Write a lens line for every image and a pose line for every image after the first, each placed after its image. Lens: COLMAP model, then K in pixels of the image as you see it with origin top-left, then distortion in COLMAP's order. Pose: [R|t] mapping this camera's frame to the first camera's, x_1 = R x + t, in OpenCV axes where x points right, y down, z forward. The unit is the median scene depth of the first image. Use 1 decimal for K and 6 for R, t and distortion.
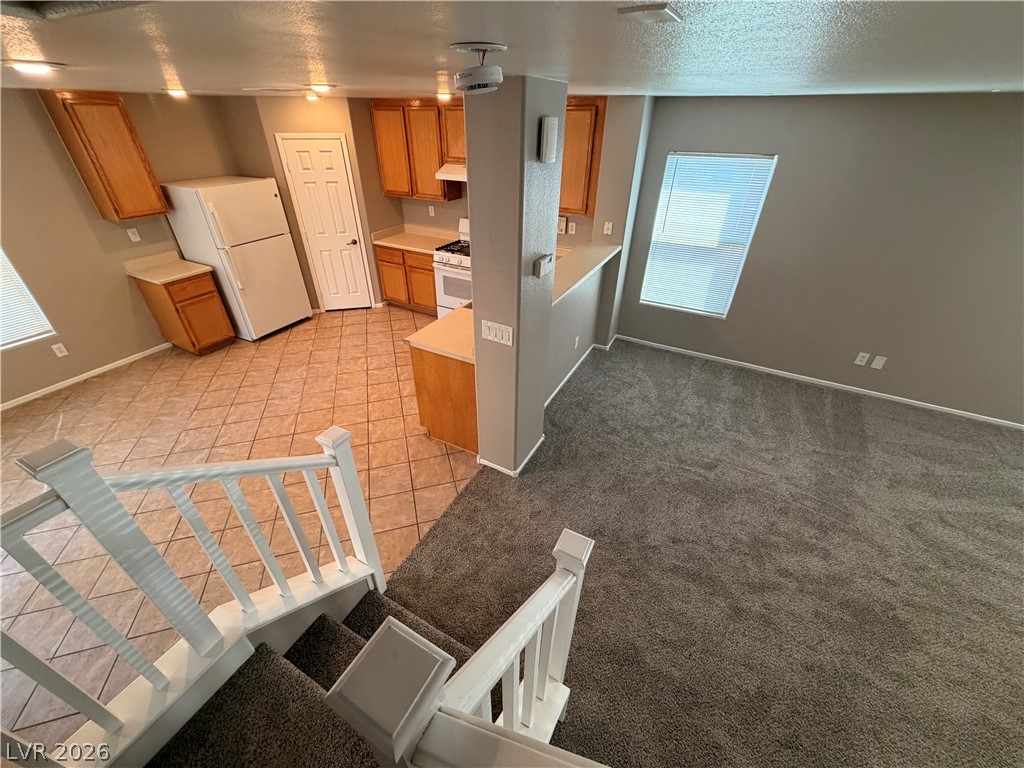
lens RADIAL K [[408.5, 0, 507.0], [0, 408.5, 383.7], [0, 0, 1]] dist [0.000222, 0.000291]
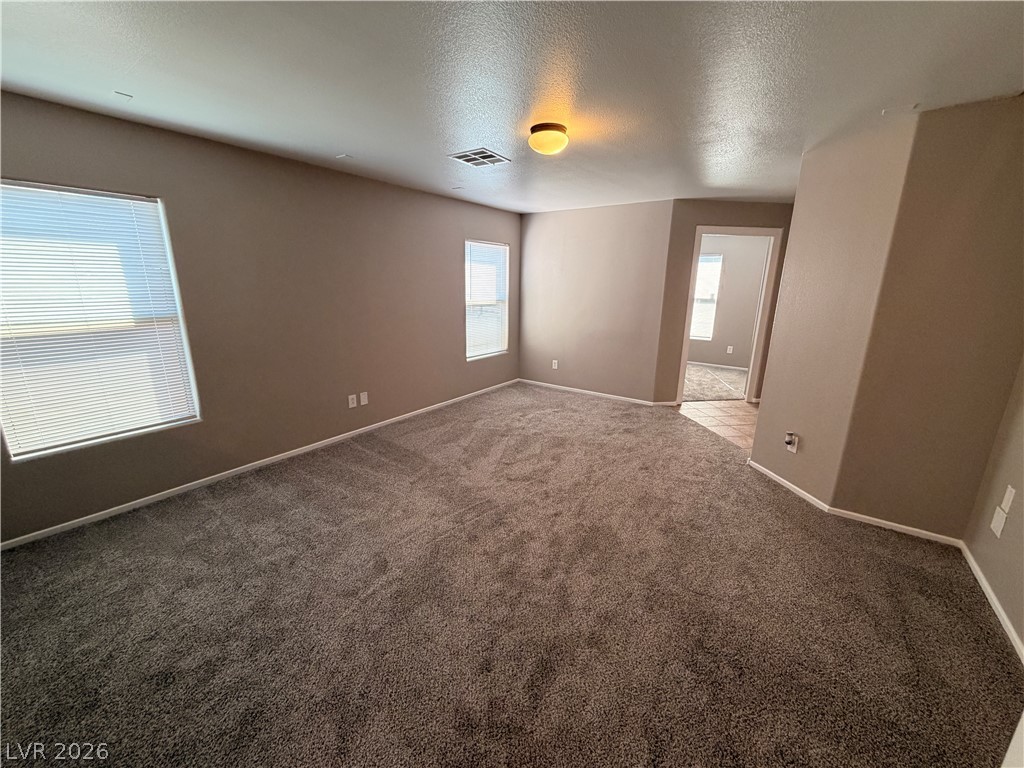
lens RADIAL K [[408.5, 0, 508.0], [0, 408.5, 382.5], [0, 0, 1]] dist [0.000222, 0.000291]
pose [[0.132974, -0.245375, 0.960265, -0.051861], [0.533538, 0.834228, 0.139286, -0.032824], [-0.835257, 0.493817, 0.241847, 0.382901]]
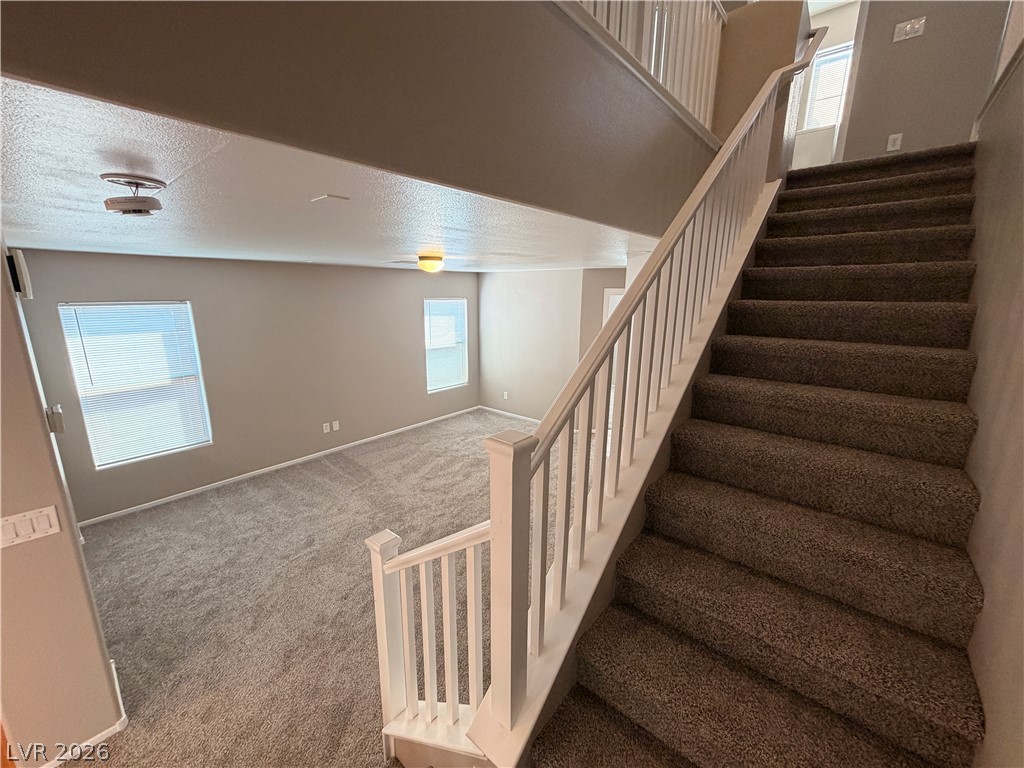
lens RADIAL K [[408.5, 0, 507.7], [0, 408.5, 382.7], [0, 0, 1]] dist [0.000222, 0.000291]
pose [[0.209711, -0.219882, 0.952719, -0.266037], [0.533414, 0.842343, 0.076994, 0.029311], [-0.819446, 0.492047, 0.293937, 0.020165]]
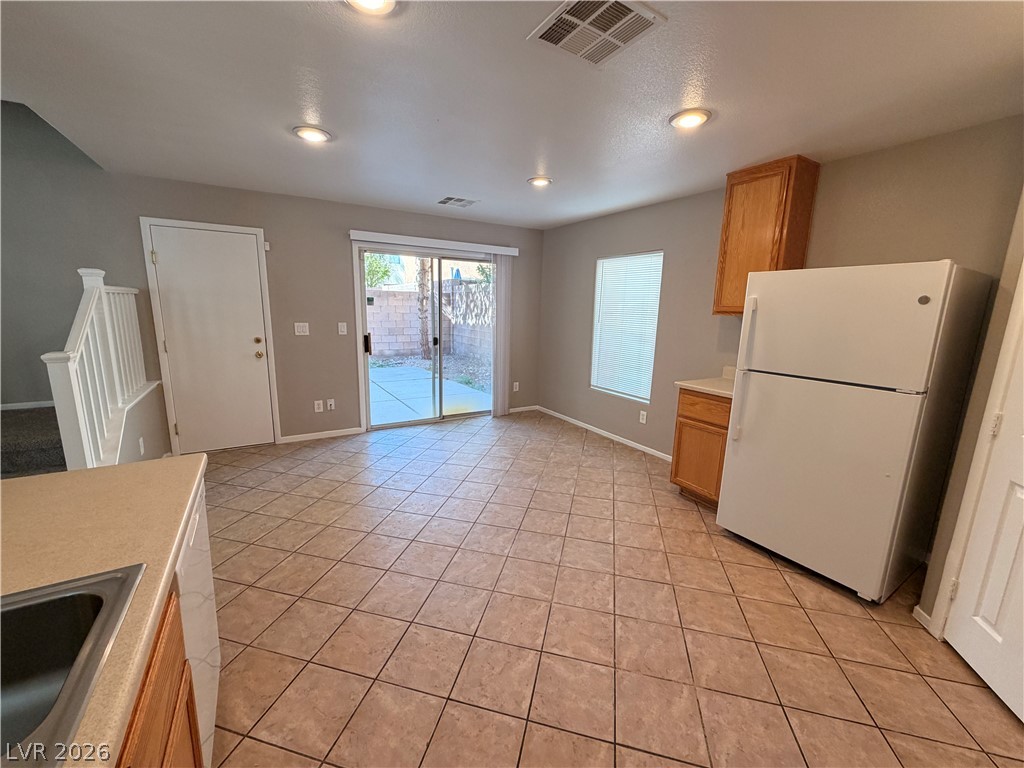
lens RADIAL K [[408.5, 0, 506.6], [0, 408.5, 383.8], [0, 0, 1]] dist [0.000222, 0.000291]
pose [[-0.508632, 0.146669, -0.848400, -0.022585], [-0.493526, 0.757764, 0.426879, -0.410644], [0.705497, 0.635832, -0.313038, 0.989617]]
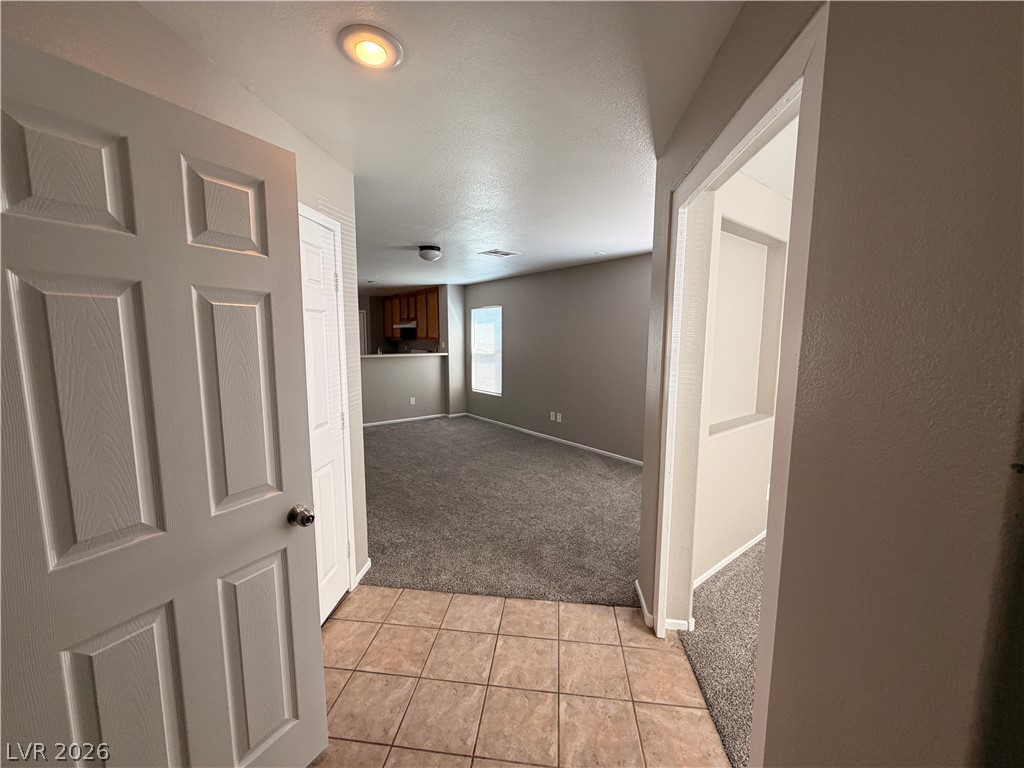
lens RADIAL K [[408.5, 0, 514.9], [0, 408.5, 385.9], [0, 0, 1]] dist [0.000222, 0.000291]
pose [[0.920645, 0.045761, -0.387710, 1.259188], [-0.215412, 0.887791, -0.406724, 0.463696], [0.325593, 0.457966, 0.827198, -0.333357]]
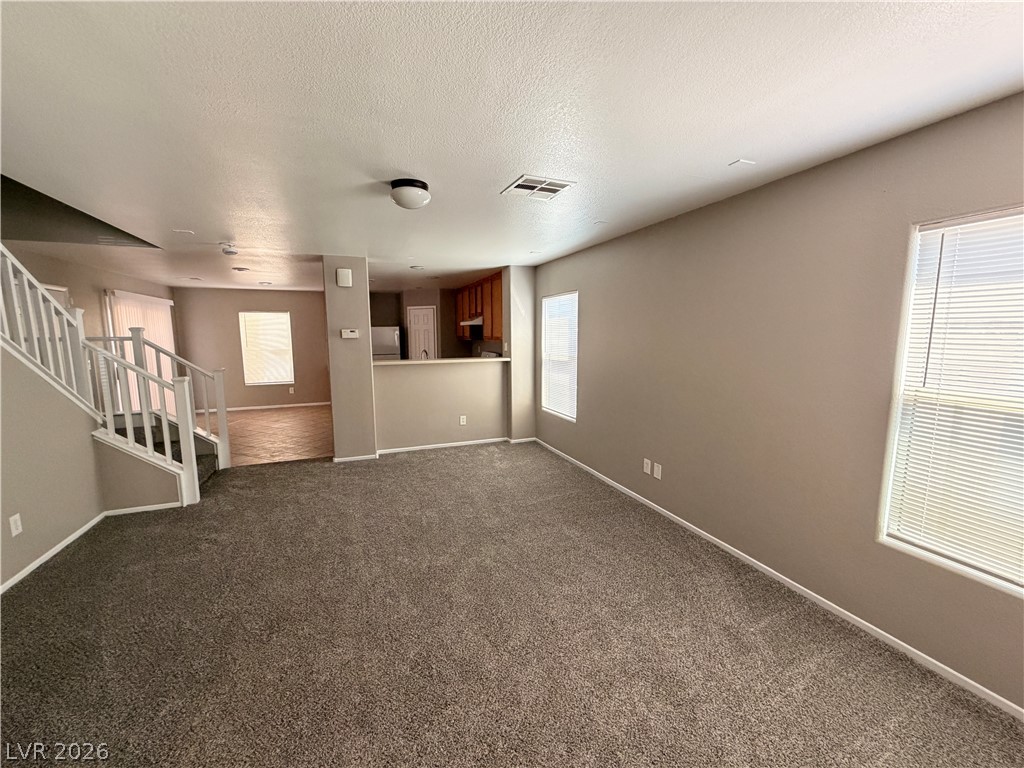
lens RADIAL K [[408.5, 0, 505.9], [0, 408.5, 389.5], [0, 0, 1]] dist [0.000222, 0.000291]
pose [[0.755834, 0.080041, -0.649853, 1.157428], [-0.353350, 0.885432, -0.301918, 0.170278], [0.551235, 0.457825, 0.697522, 0.091512]]
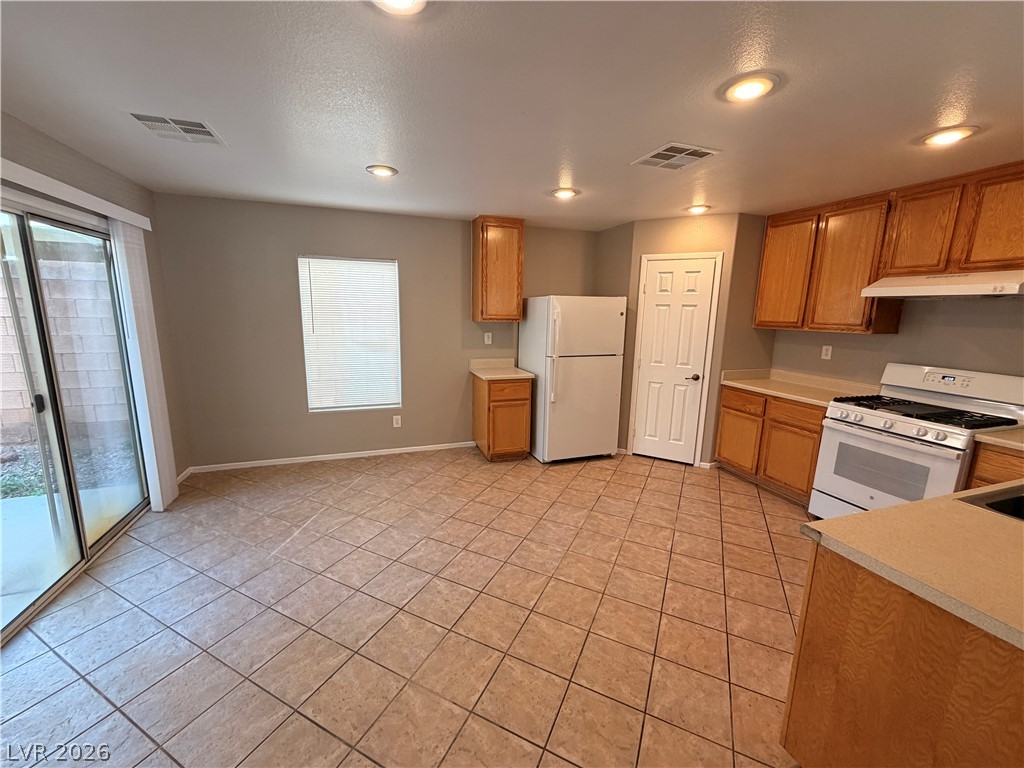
lens RADIAL K [[408.5, 0, 507.8], [0, 408.5, 383.2], [0, 0, 1]] dist [0.000222, 0.000291]
pose [[0.737528, 0.128572, -0.662965, -0.156779], [-0.381386, 0.889467, -0.251782, -0.010536], [0.557313, 0.438541, 0.705042, 0.336496]]
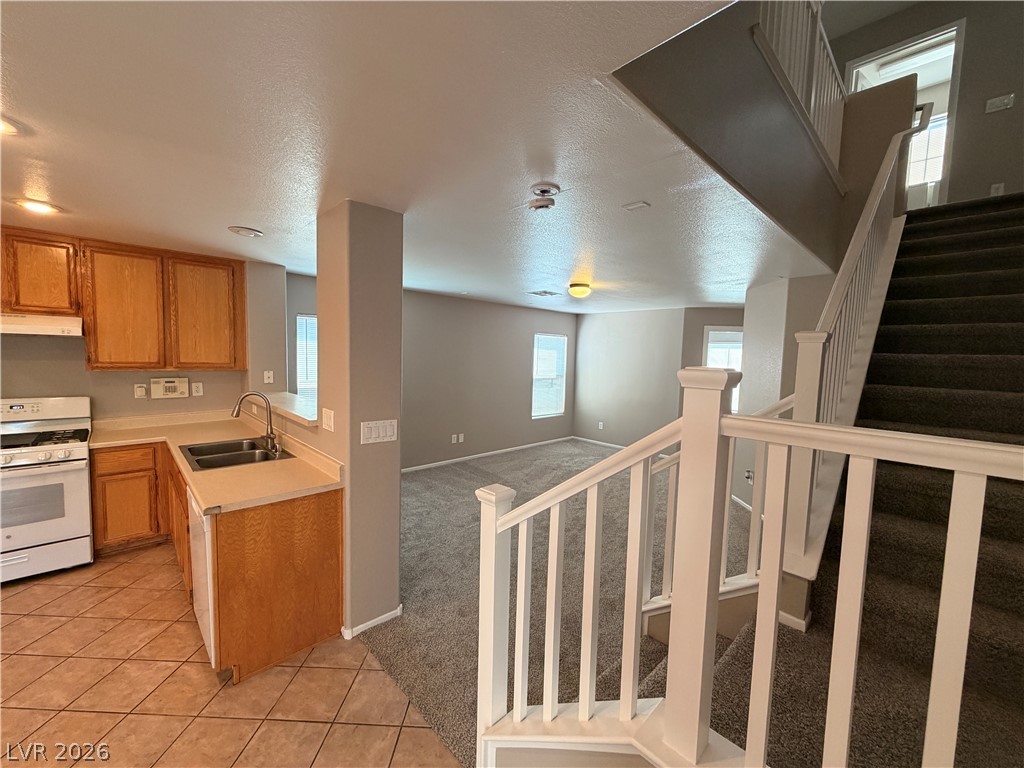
lens RADIAL K [[408.5, 0, 507.8], [0, 408.5, 383.2], [0, 0, 1]] dist [0.000222, 0.000291]
pose [[0.306295, -0.067718, 0.949525, -0.497919], [0.499637, 0.860466, -0.099805, 0.012823], [-0.810275, 0.504988, 0.297391, 0.256460]]
